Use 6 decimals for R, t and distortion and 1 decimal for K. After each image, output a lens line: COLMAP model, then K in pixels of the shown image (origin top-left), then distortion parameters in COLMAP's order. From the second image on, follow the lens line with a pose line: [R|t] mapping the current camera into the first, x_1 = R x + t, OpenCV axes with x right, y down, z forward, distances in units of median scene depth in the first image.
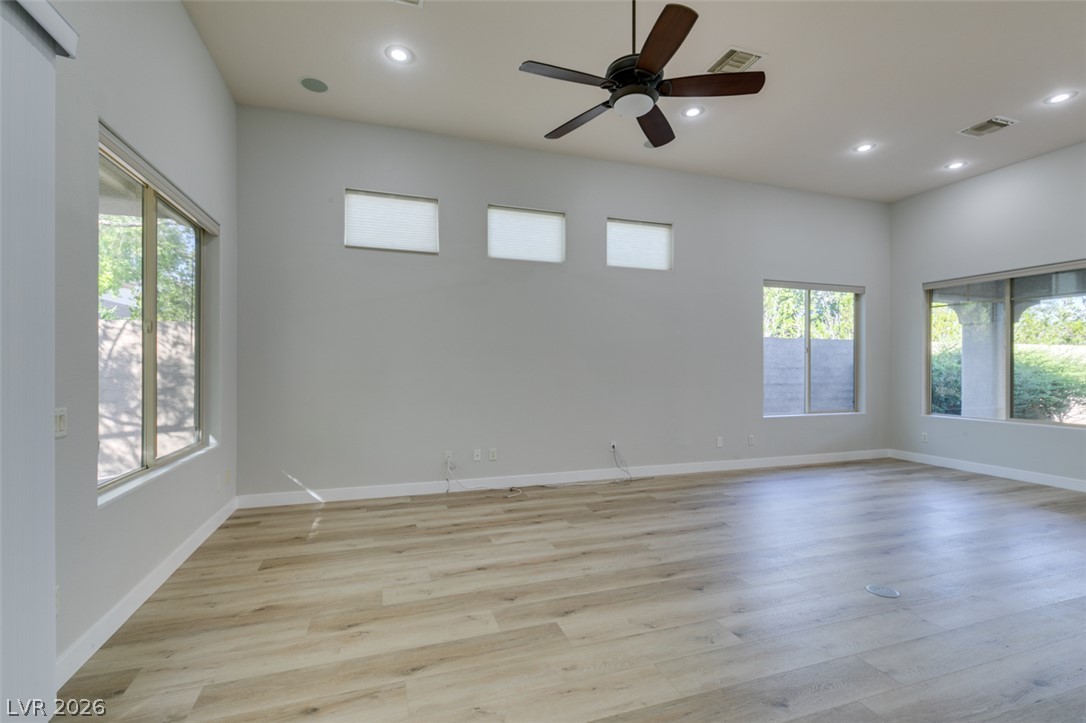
lens RADIAL K [[485.1, 0, 541.0], [0, 485.1, 366.0], [0, 0, 1]] dist [0.004957, -0.001534]
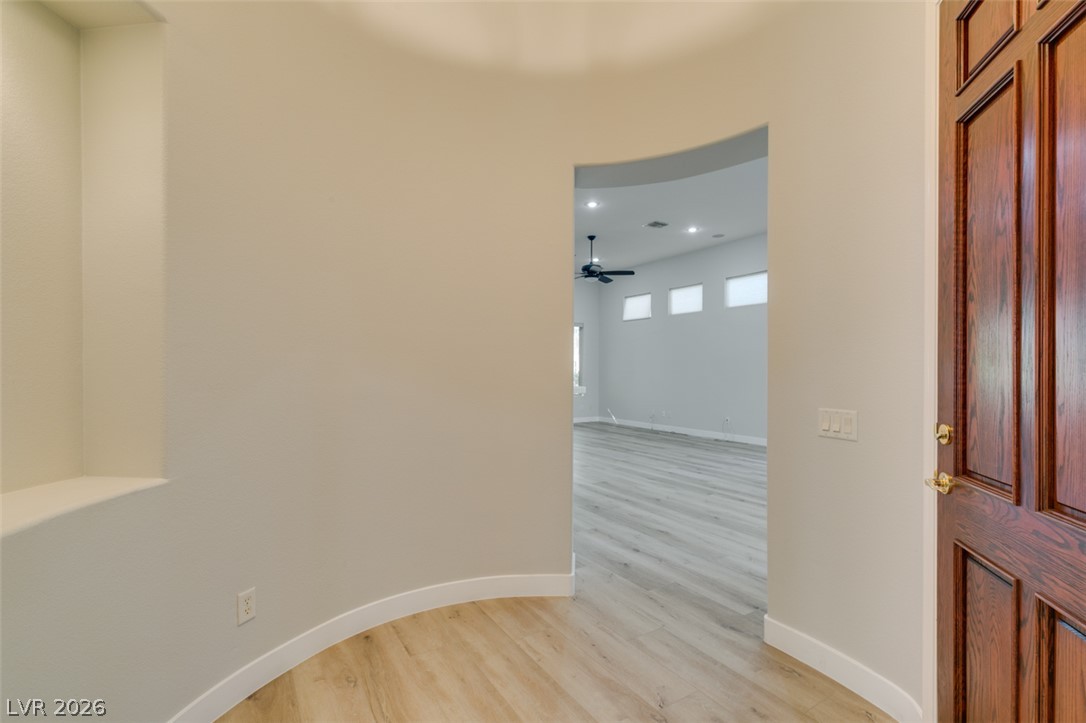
lens RADIAL K [[486.3, 0, 541.4], [0, 486.3, 366.3], [0, 0, 1]] dist [-0.001077, -0.001032]
pose [[0.230411, -0.008183, -0.973059, 1.935592], [-0.004329, 0.999946, -0.009434, 0.007103], [0.973084, 0.006386, 0.230363, 0.034246]]
